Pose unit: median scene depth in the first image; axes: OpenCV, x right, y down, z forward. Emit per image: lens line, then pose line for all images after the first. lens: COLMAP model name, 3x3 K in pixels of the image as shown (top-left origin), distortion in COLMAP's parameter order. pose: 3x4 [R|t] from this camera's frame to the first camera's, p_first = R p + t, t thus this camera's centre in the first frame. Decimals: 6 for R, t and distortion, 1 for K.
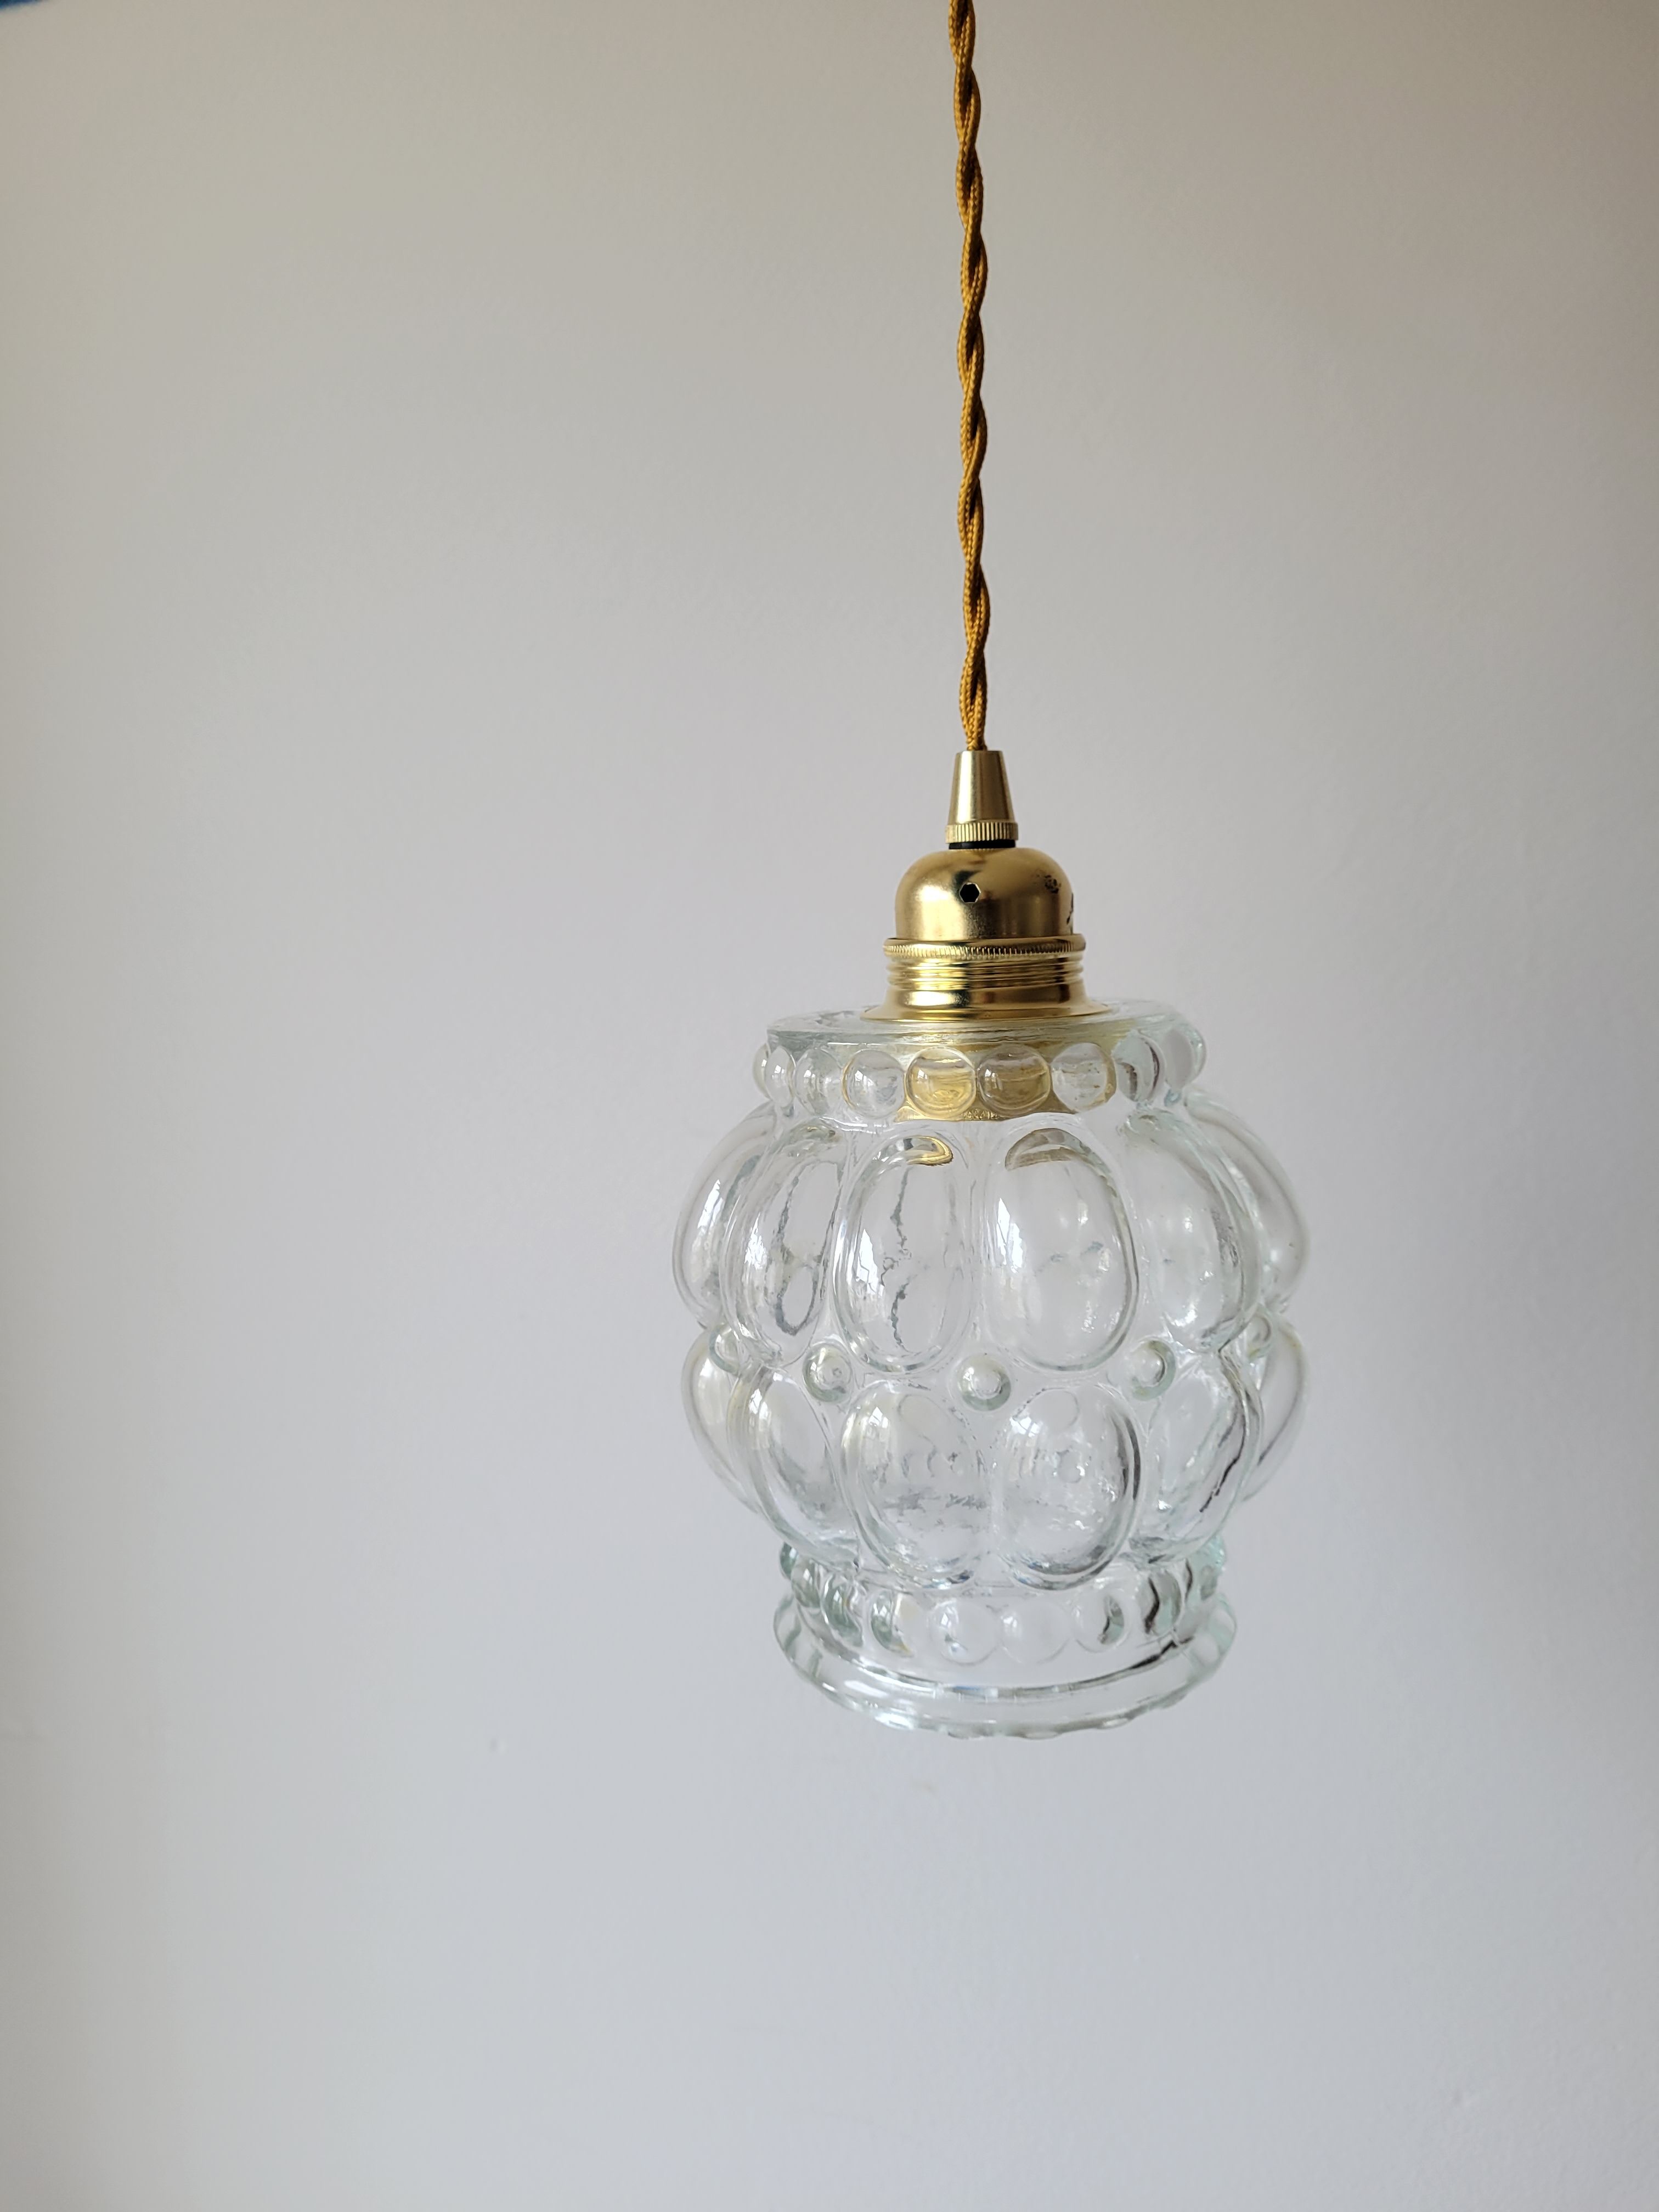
lens RADIAL K [[1643.2, 0, 811.7], [0, 1643.2, 1098.9], [0, 0, 1]] dist [0.017862, 0.001213]
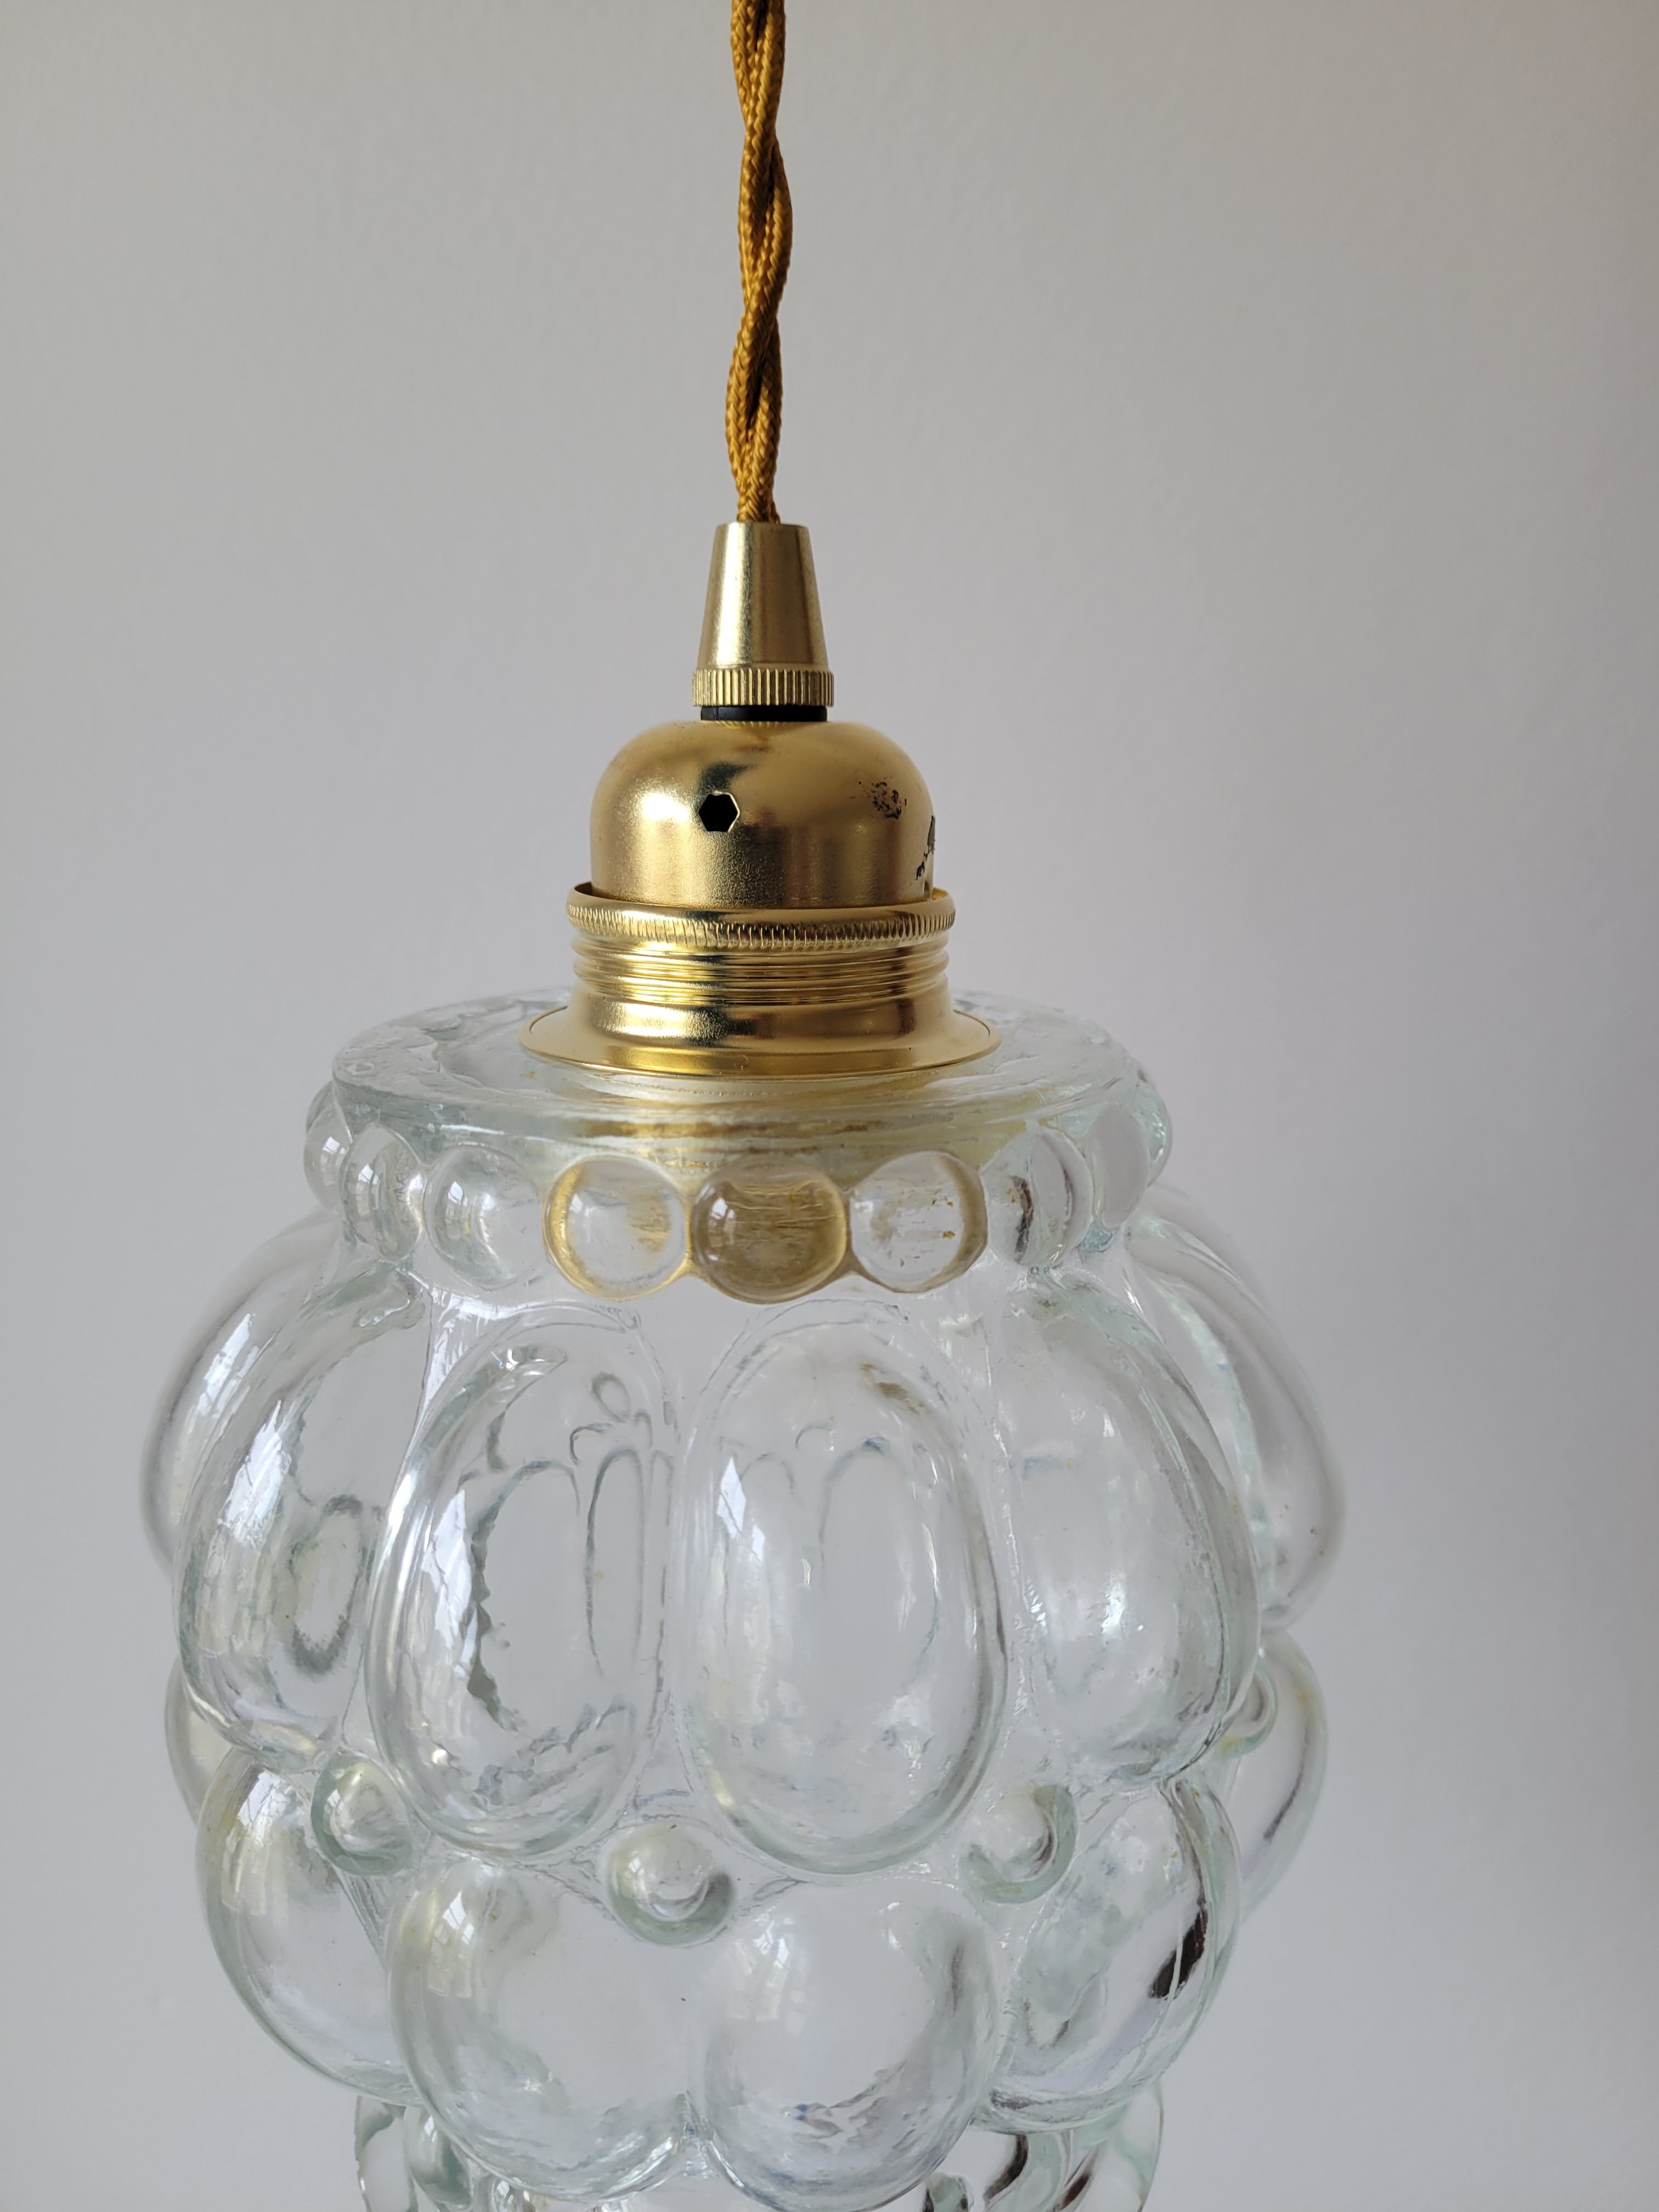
lens RADIAL K [[1654.7, 0, 839.0], [0, 1654.7, 1118.9], [0, 0, 1]] dist [0.003762, -0.009458]
pose [[0.998832, 0.020793, 0.043624, 0.110329], [-0.026343, 0.991062, 0.130774, -0.099245], [-0.040515, -0.131771, 0.990452, 0.480396]]
